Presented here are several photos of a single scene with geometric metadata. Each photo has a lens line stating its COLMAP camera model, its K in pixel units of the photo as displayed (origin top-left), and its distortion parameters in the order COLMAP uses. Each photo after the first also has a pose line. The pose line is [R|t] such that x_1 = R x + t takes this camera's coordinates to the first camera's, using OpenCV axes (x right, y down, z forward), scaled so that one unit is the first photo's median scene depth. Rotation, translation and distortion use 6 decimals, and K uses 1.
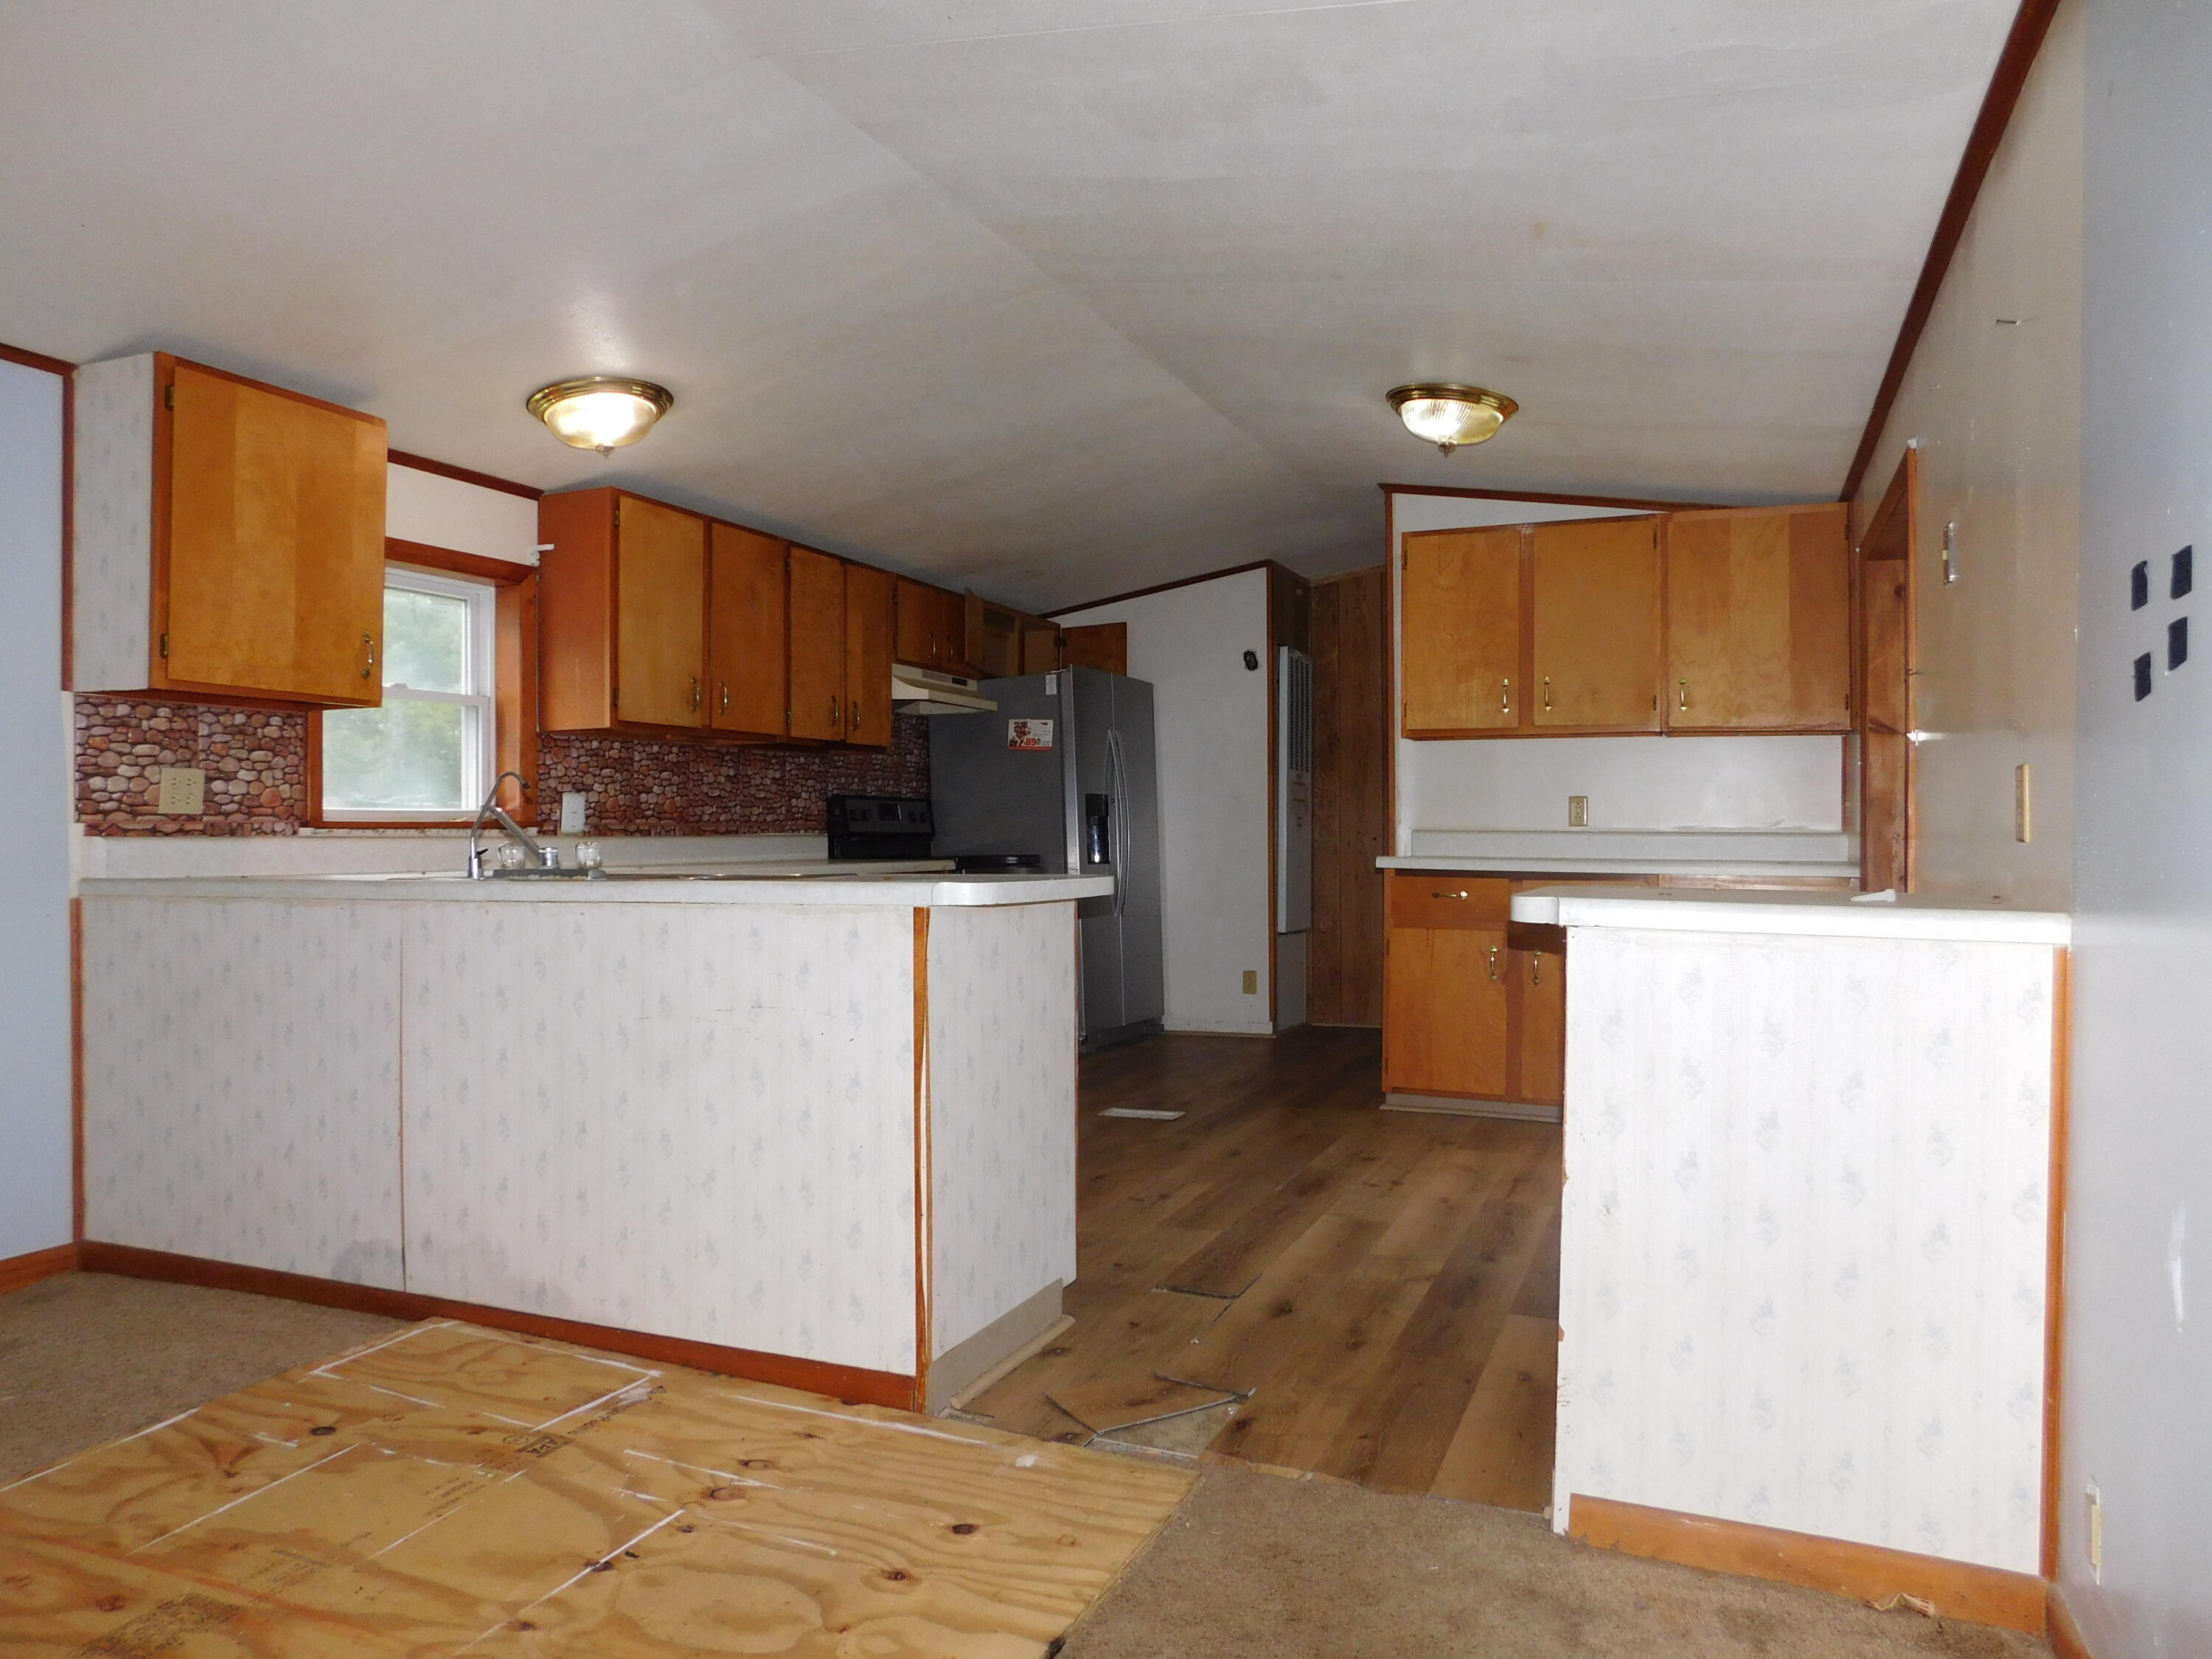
lens RADIAL K [[1467.3, 0, 1107.5], [0, 1467.3, 843.1], [0, 0, 1]] dist [-0.054419, 0.049481]
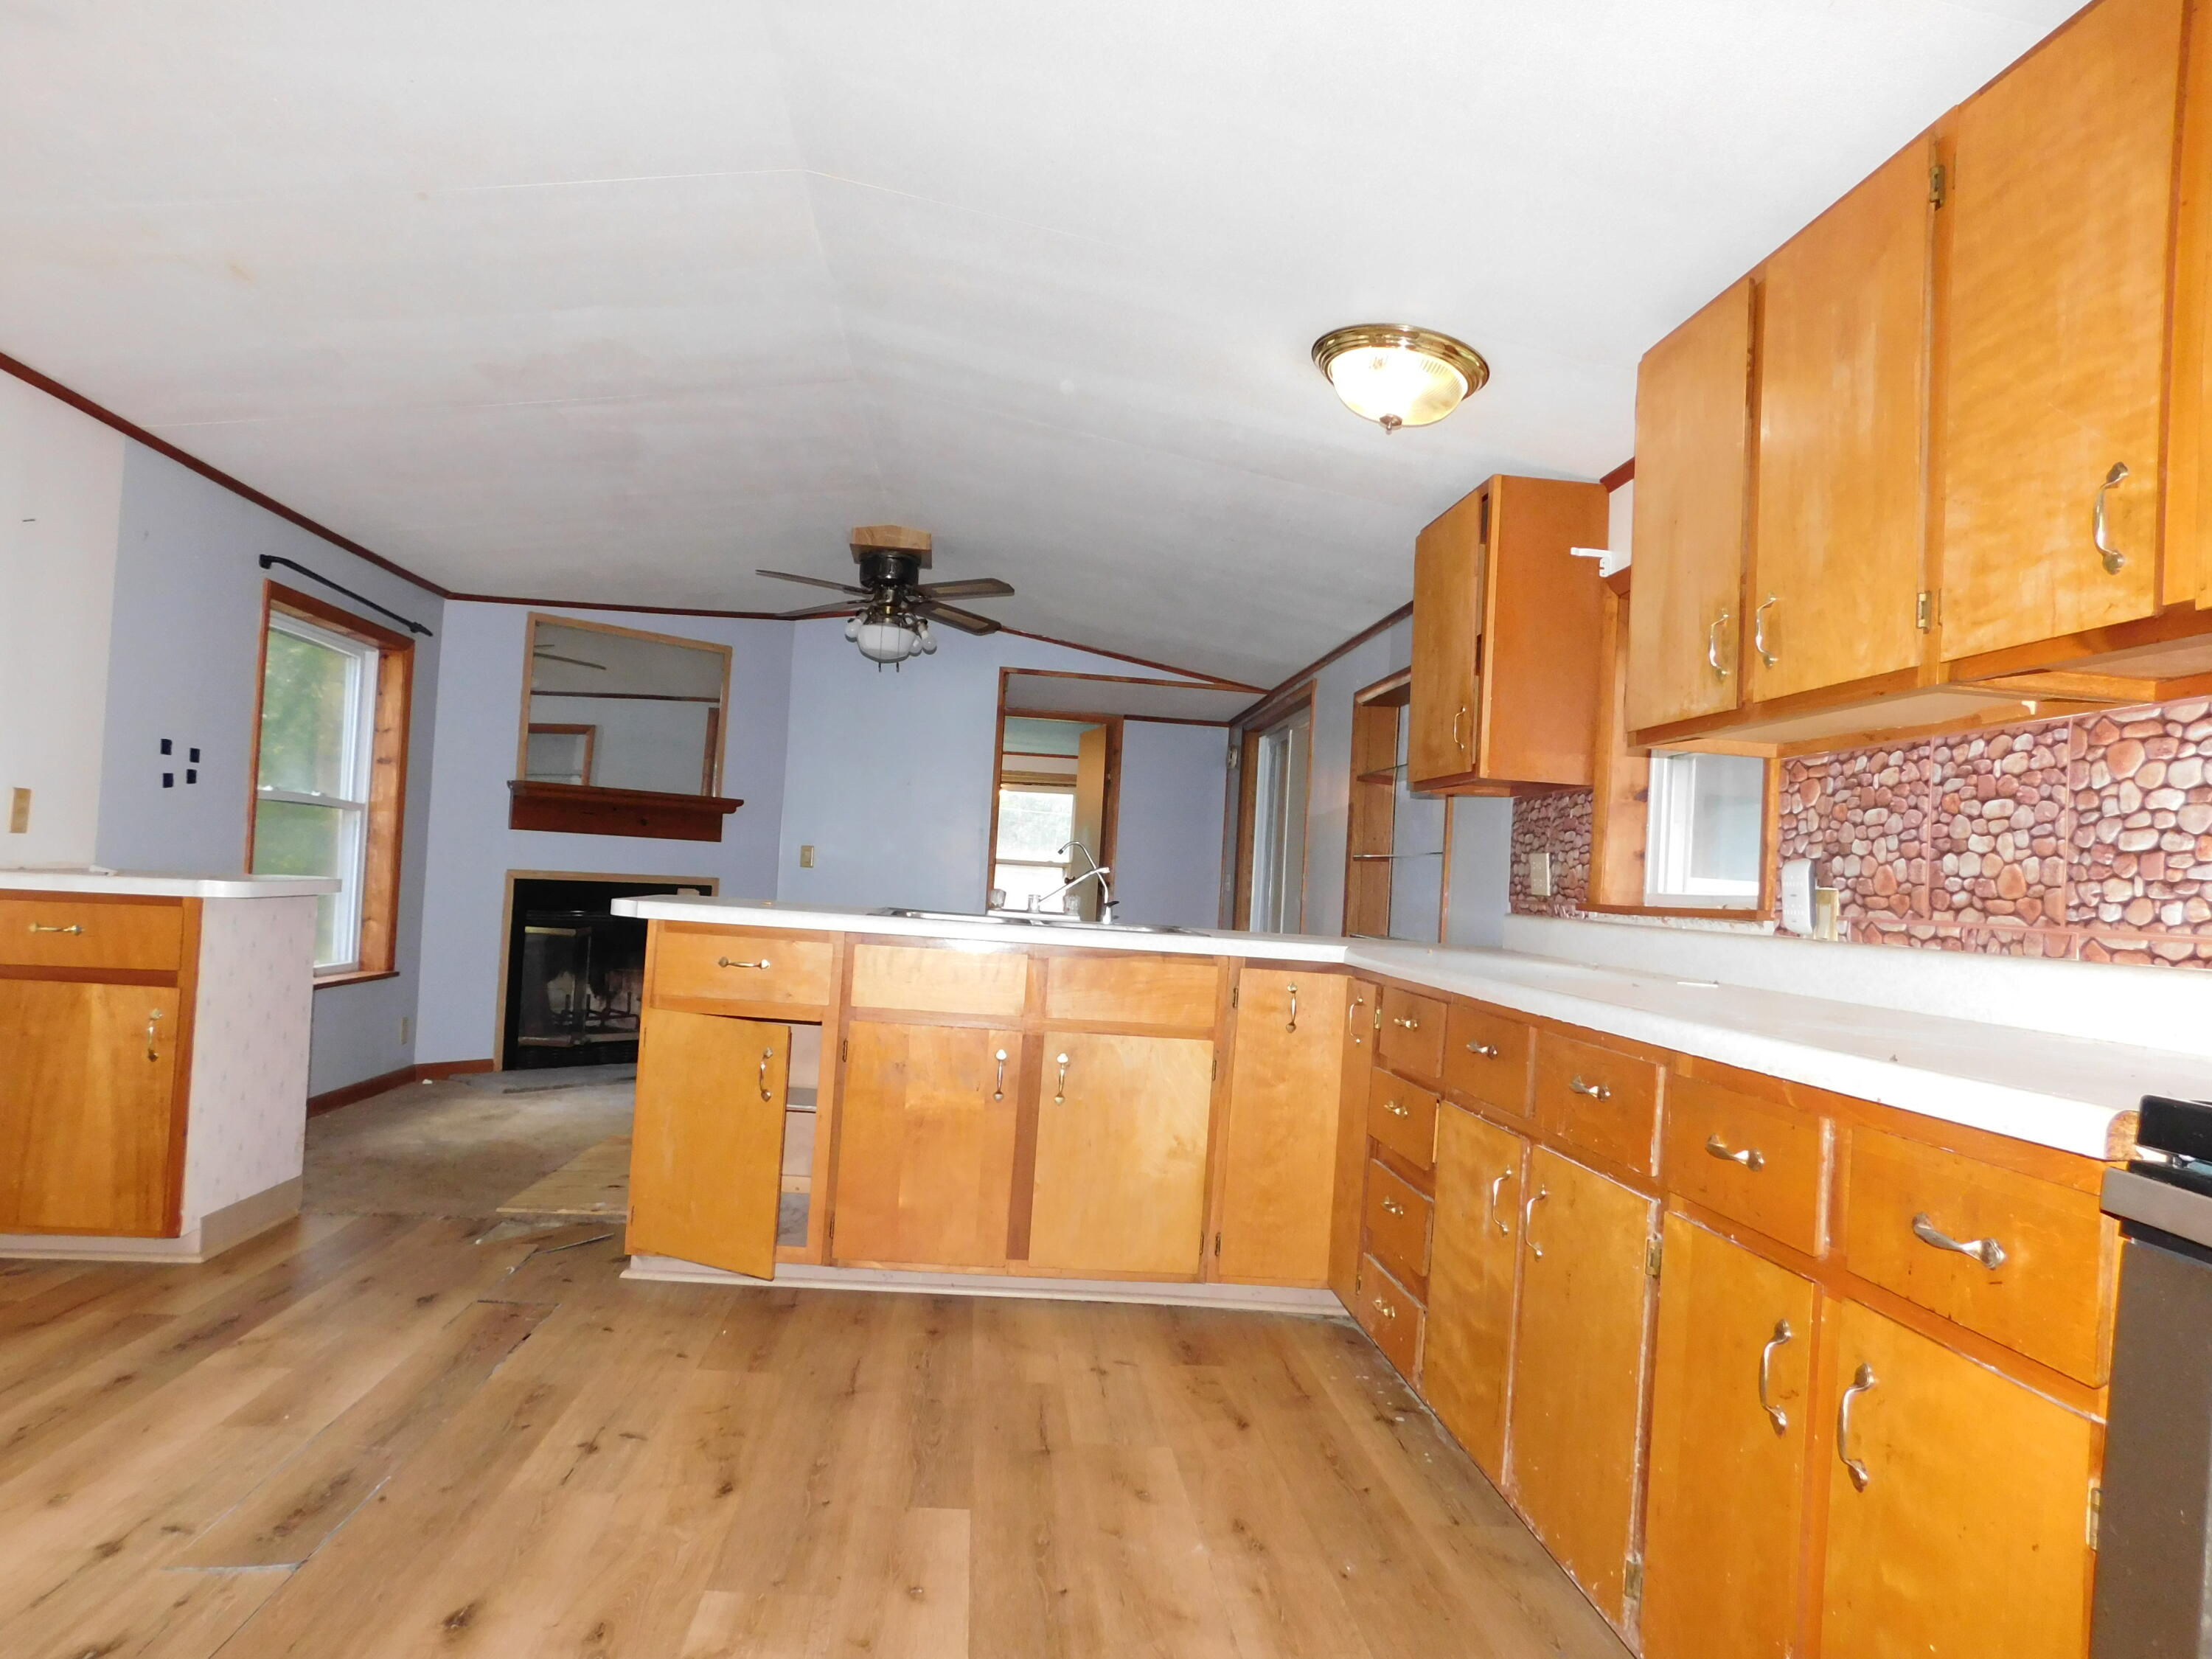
lens RADIAL K [[1467.3, 0, 1107.5], [0, 1467.3, 843.1], [0, 0, 1]] dist [-0.054419, 0.049481]
pose [[-0.883563, -0.061361, -0.464275, 0.151199], [-0.059759, 0.998047, -0.018179, -0.018955], [0.464484, 0.011682, -0.885505, 1.701605]]
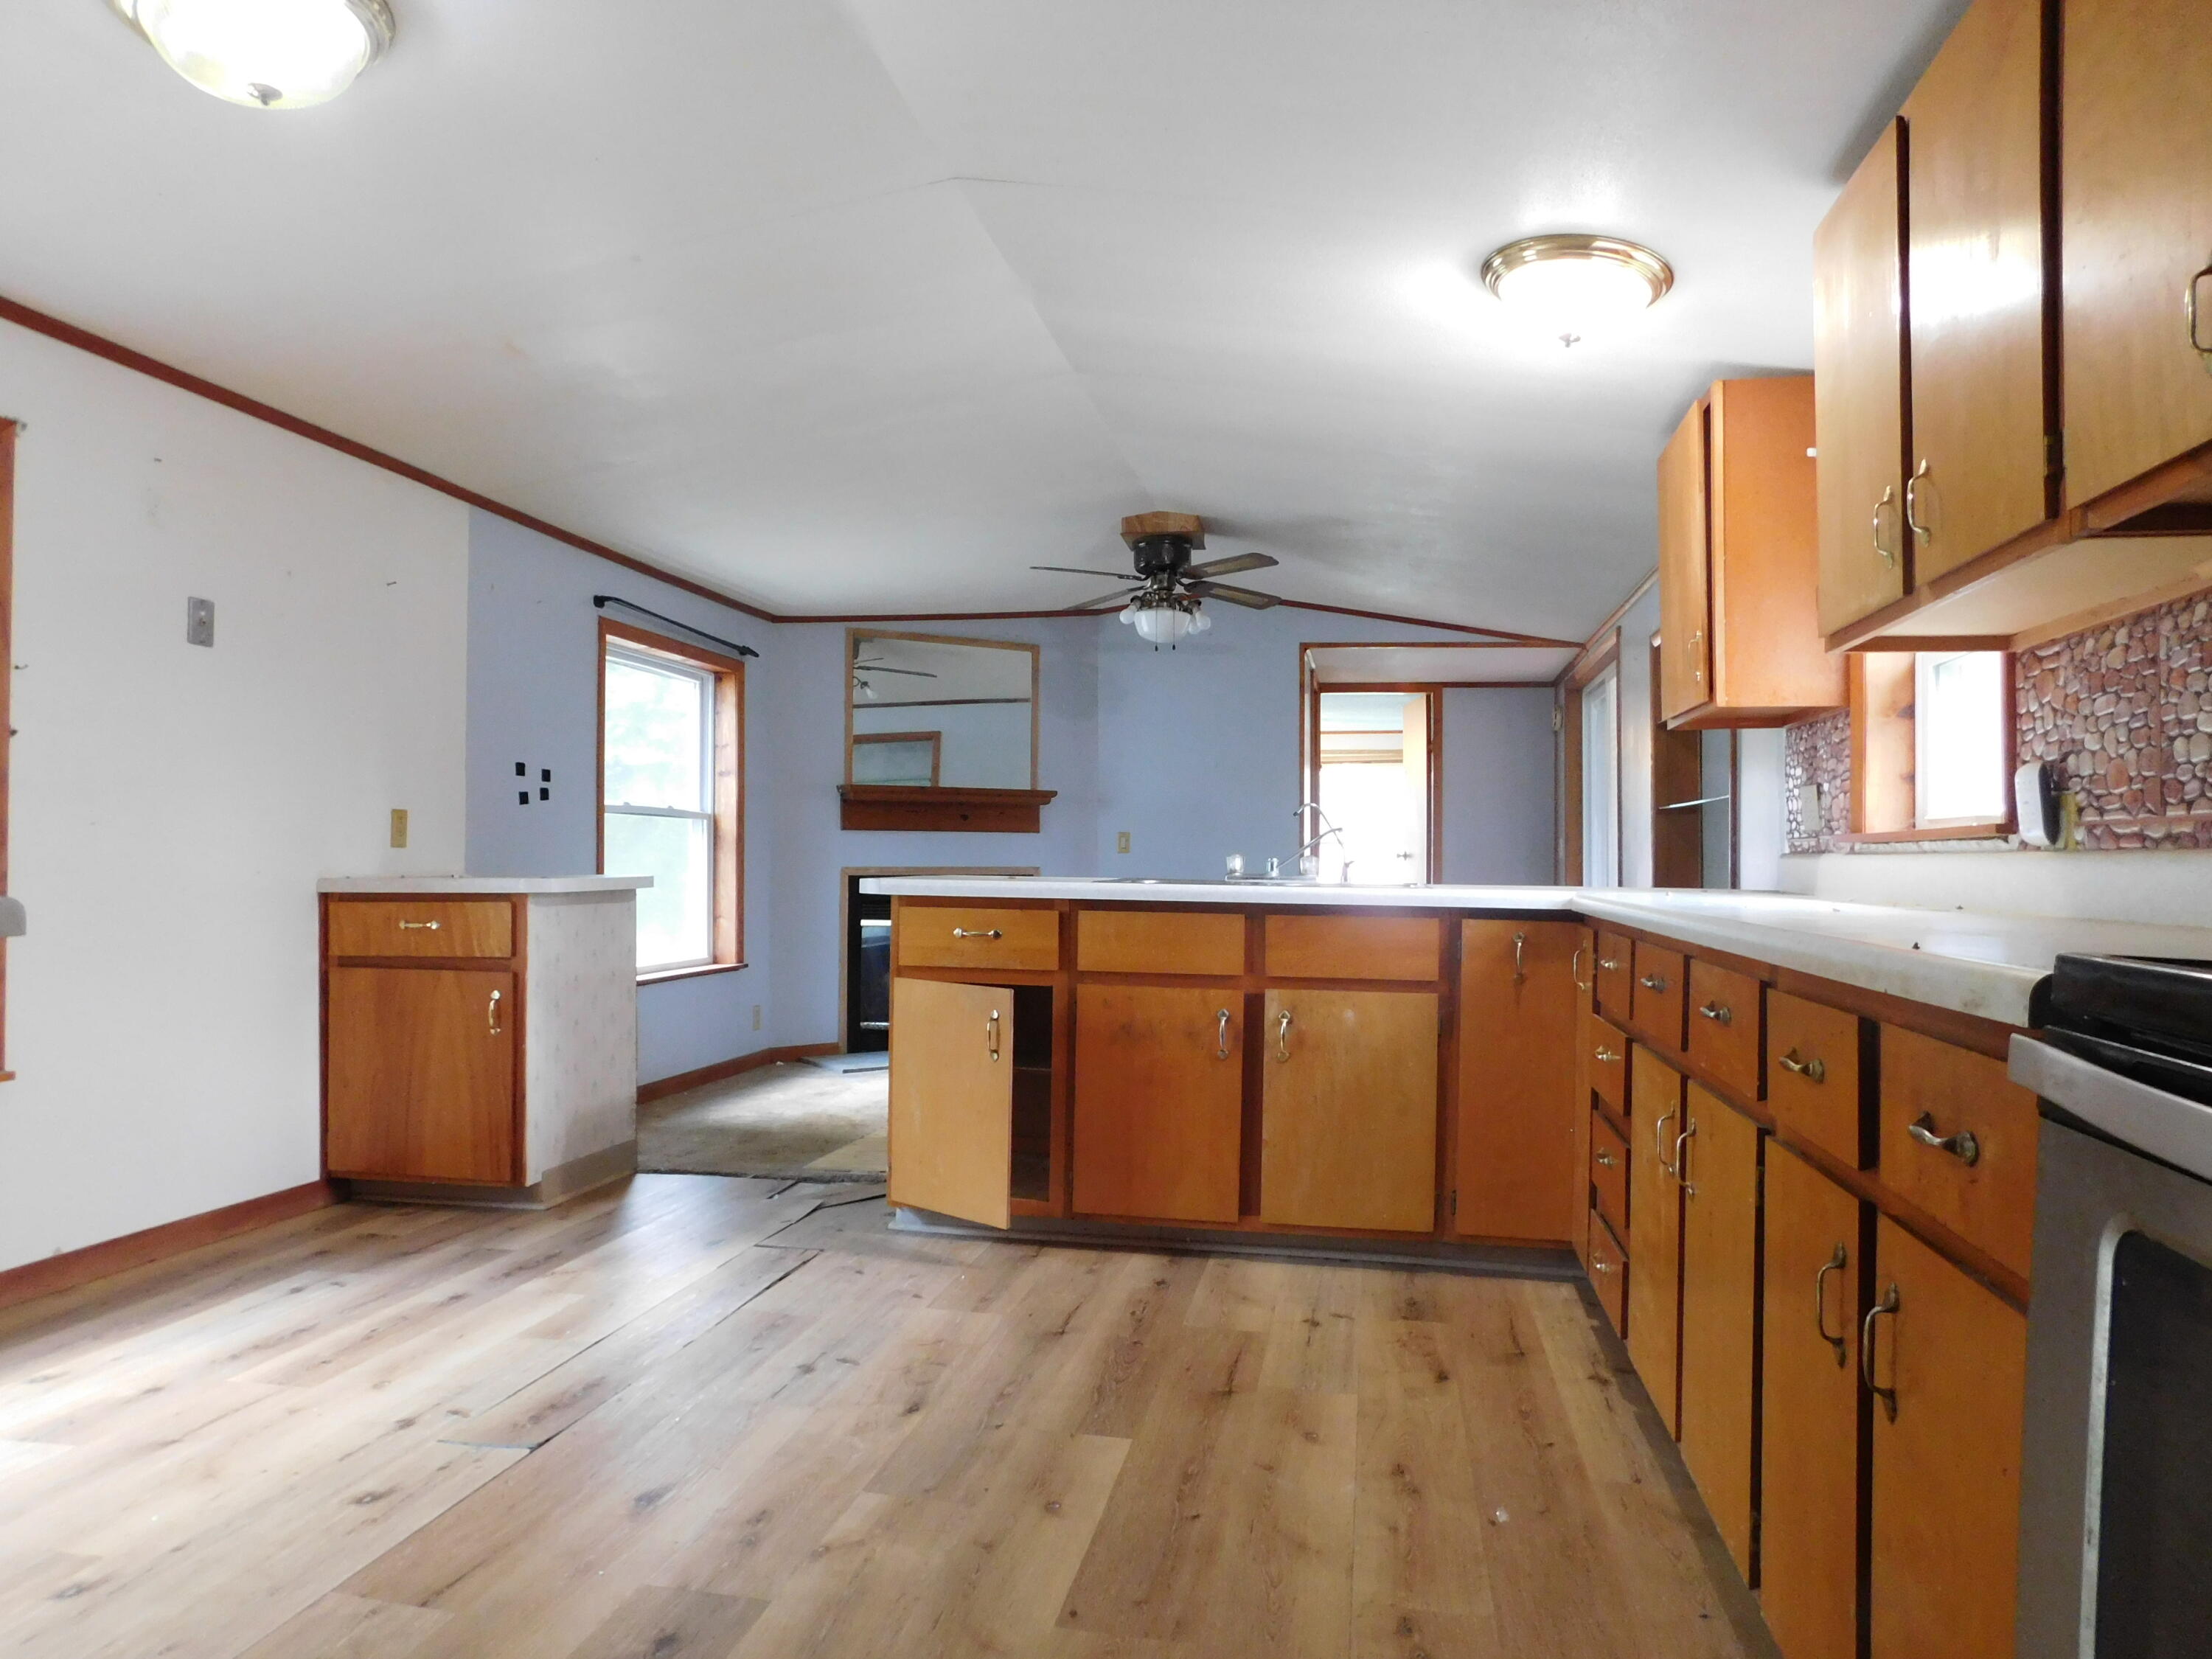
lens RADIAL K [[1467.3, 0, 1107.5], [0, 1467.3, 843.1], [0, 0, 1]] dist [-0.054419, 0.049481]
pose [[-0.975724, -0.008359, -0.218845, 0.053950], [-0.007906, 0.999964, -0.002947, -0.004661], [0.218862, -0.001145, -0.975755, 1.752831]]
